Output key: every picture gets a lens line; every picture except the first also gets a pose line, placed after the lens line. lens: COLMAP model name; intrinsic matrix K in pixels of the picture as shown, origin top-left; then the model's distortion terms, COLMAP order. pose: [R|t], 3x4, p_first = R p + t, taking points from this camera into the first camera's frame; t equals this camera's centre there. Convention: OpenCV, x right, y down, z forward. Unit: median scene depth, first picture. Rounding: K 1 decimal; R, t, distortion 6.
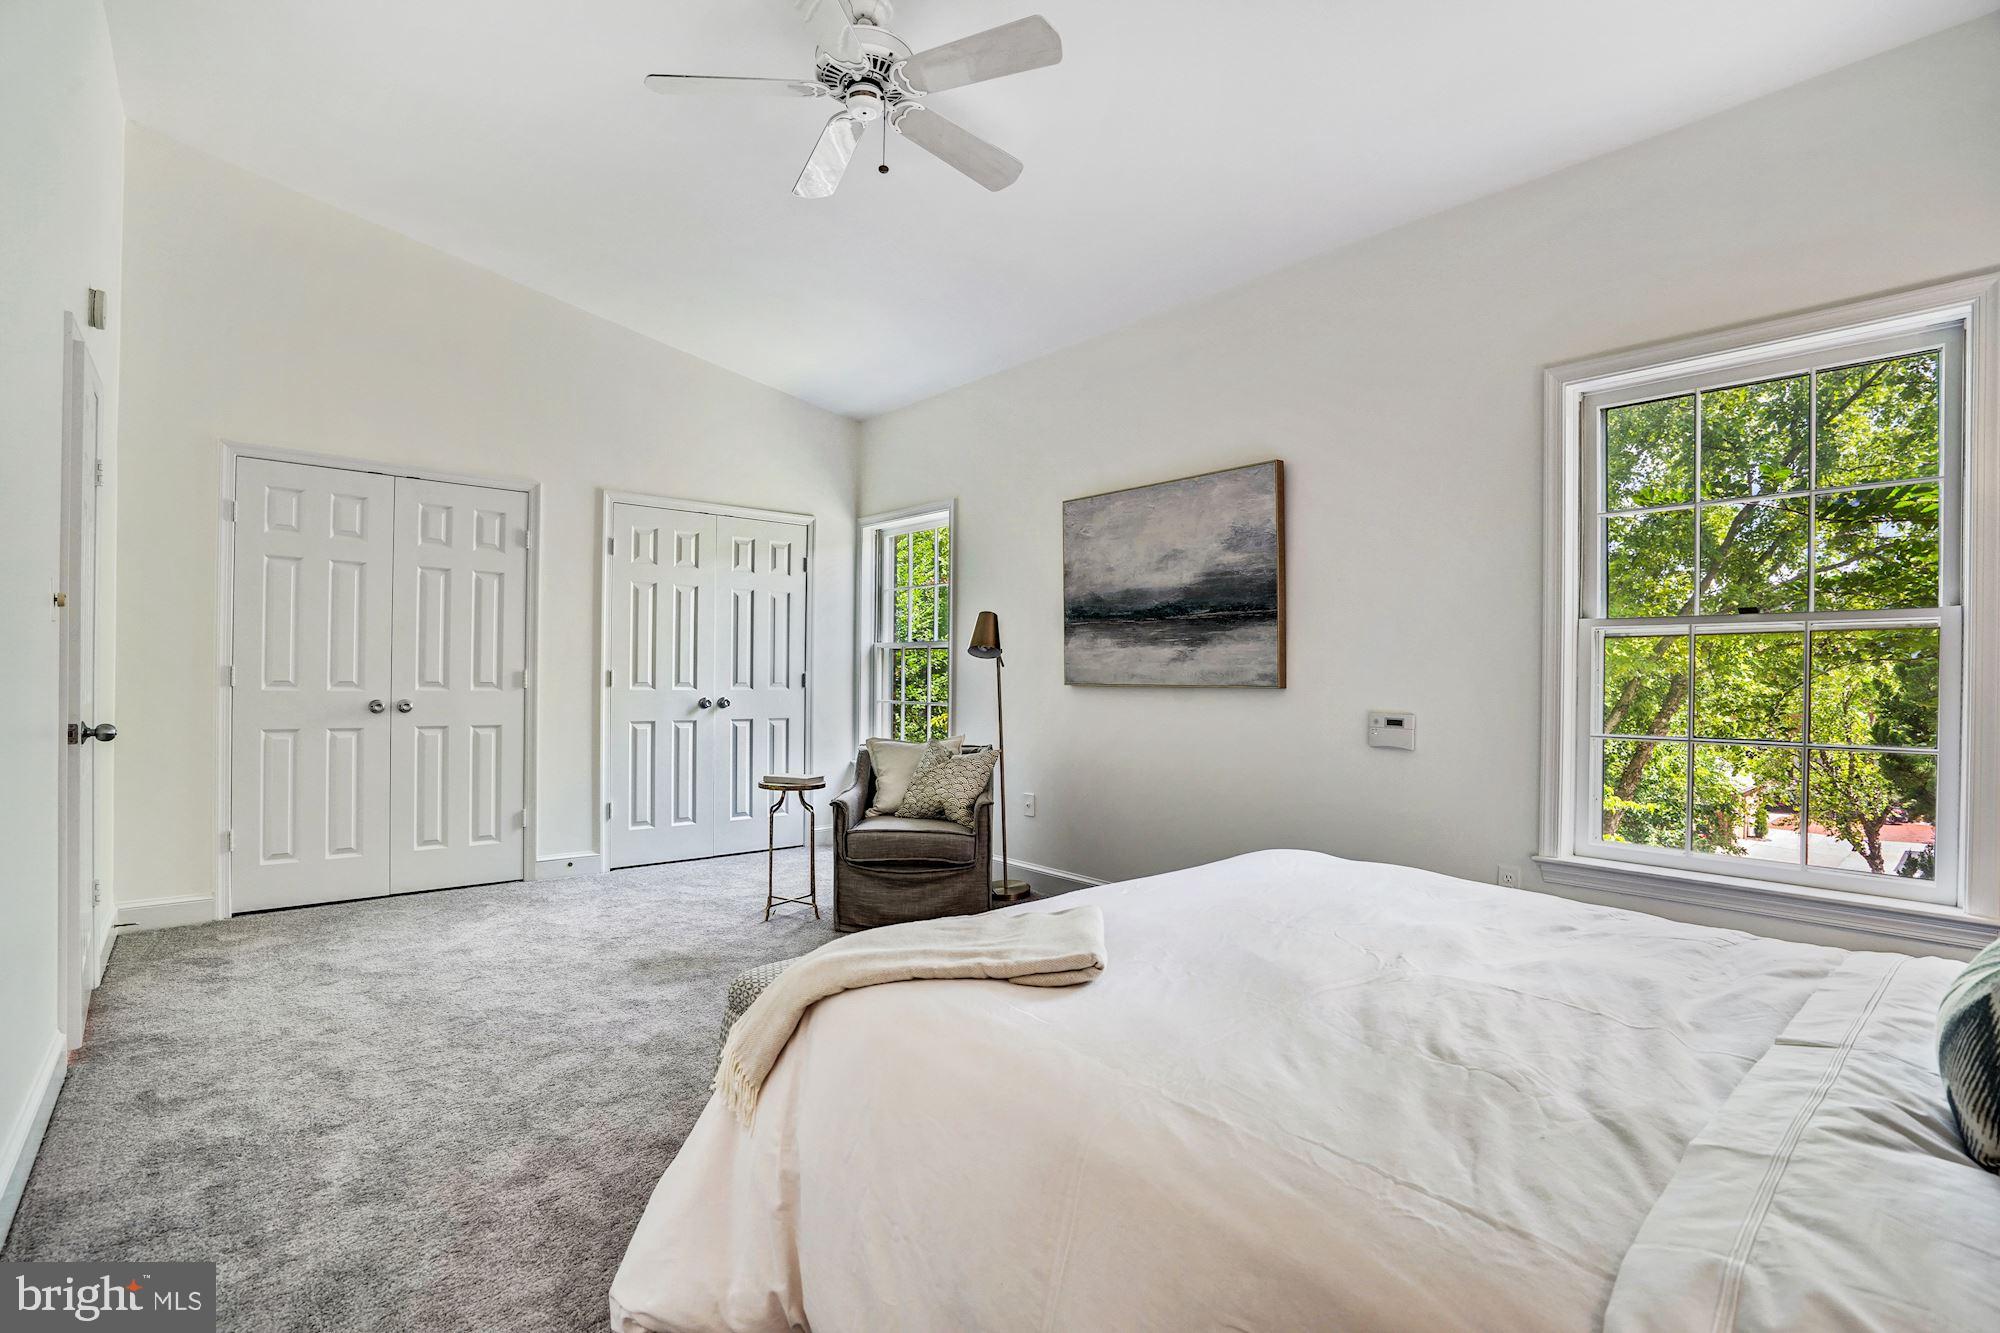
lens RADIAL K [[943.0, 0, 992.3], [0, 943.0, 672.8], [0, 0, 1]] dist [-0.038174, 0.028236]
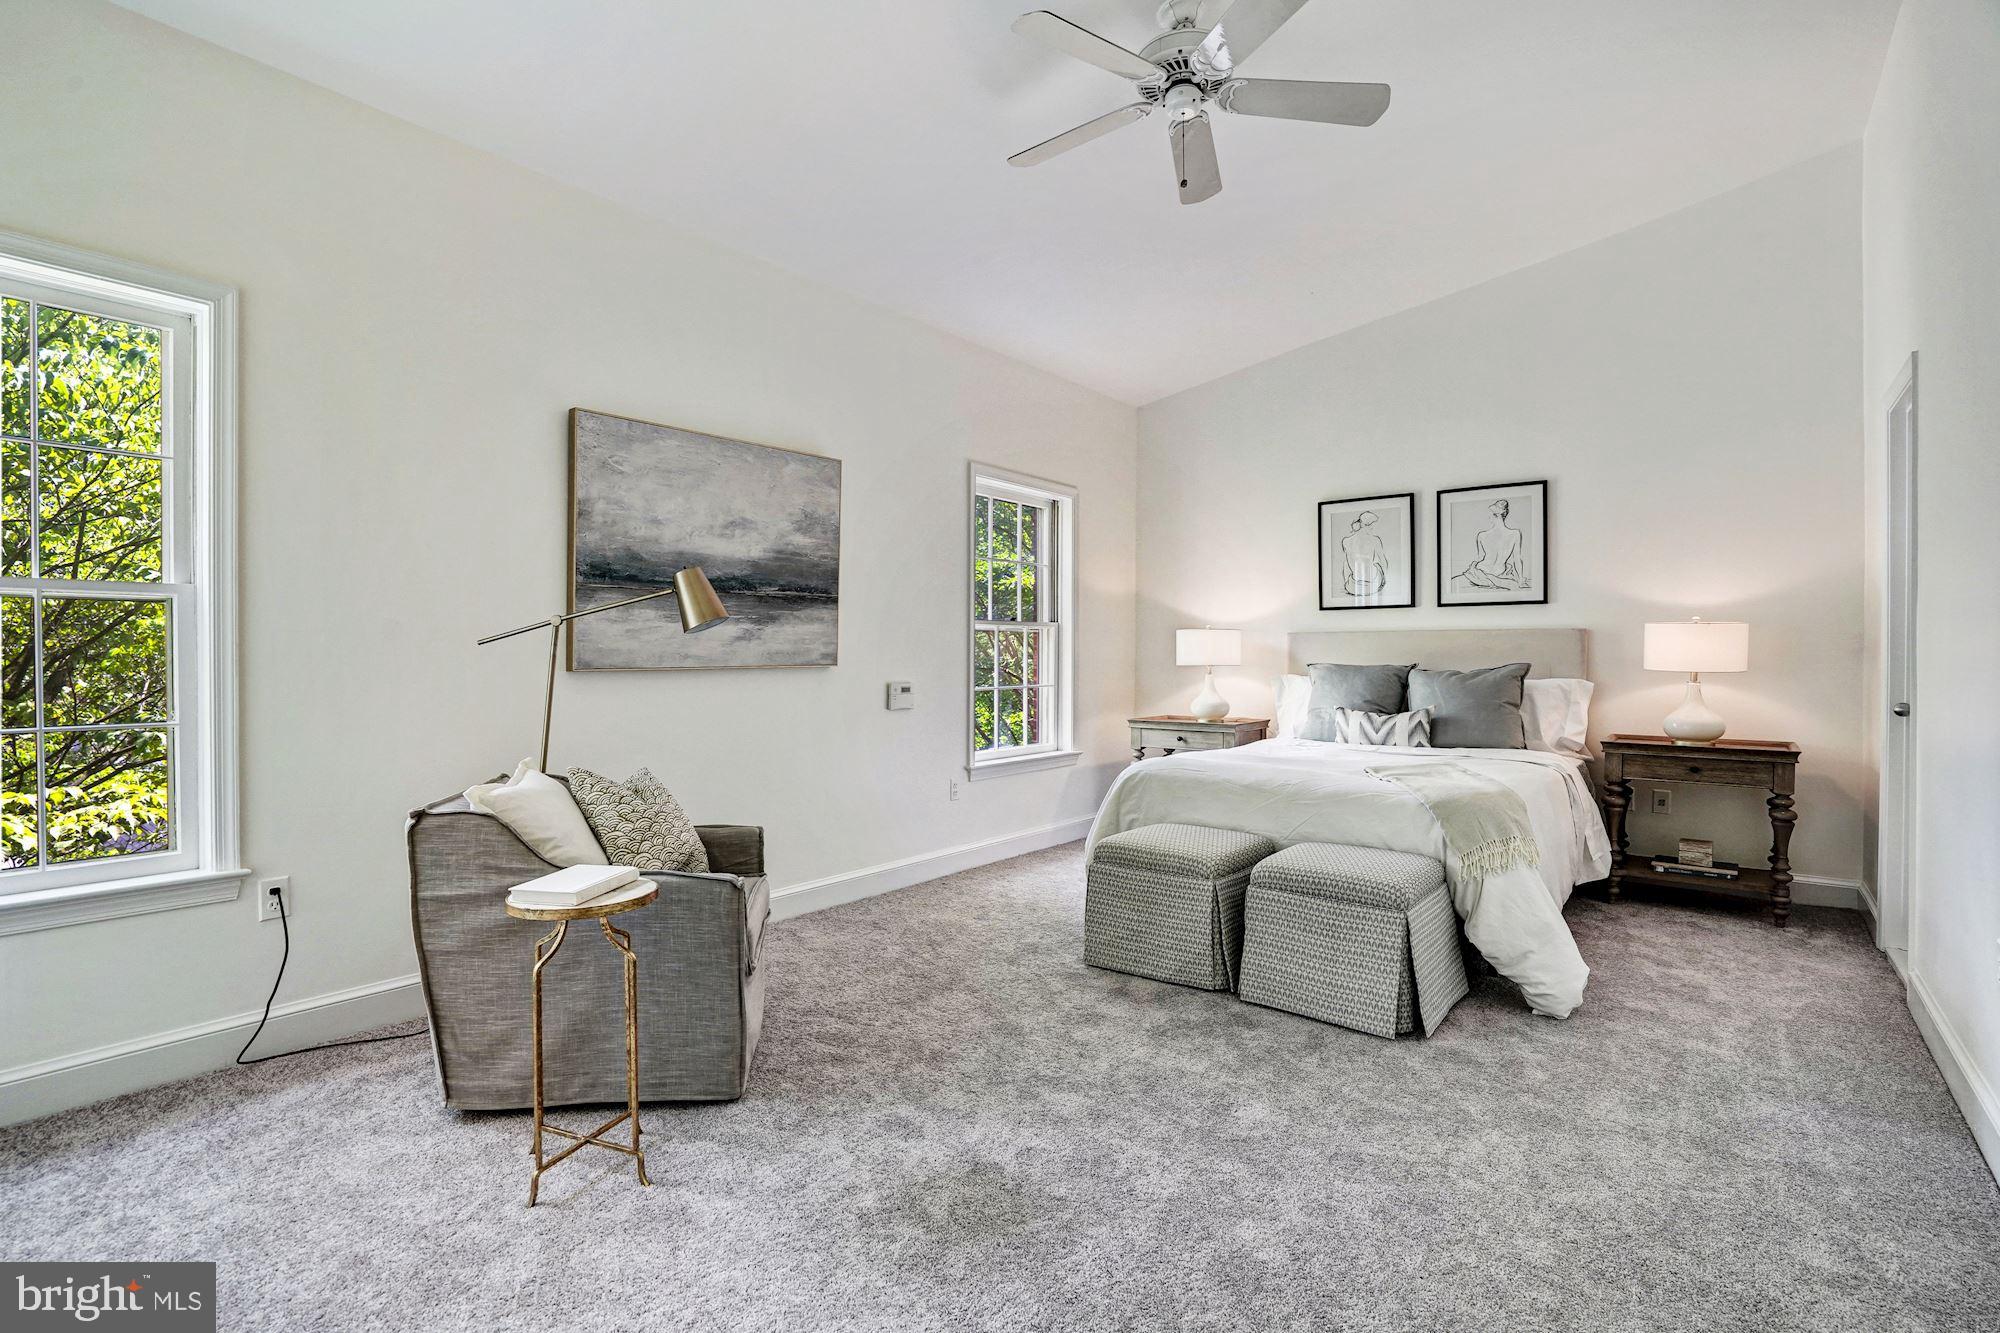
lens RADIAL K [[943.0, 0, 992.3], [0, 943.0, 672.8], [0, 0, 1]] dist [-0.038174, 0.028236]
pose [[-0.175407, -0.025166, 0.984174, -0.758841], [0.000474, 0.999671, 0.025647, -0.003992], [-0.984496, 0.004965, -0.175338, 0.935610]]
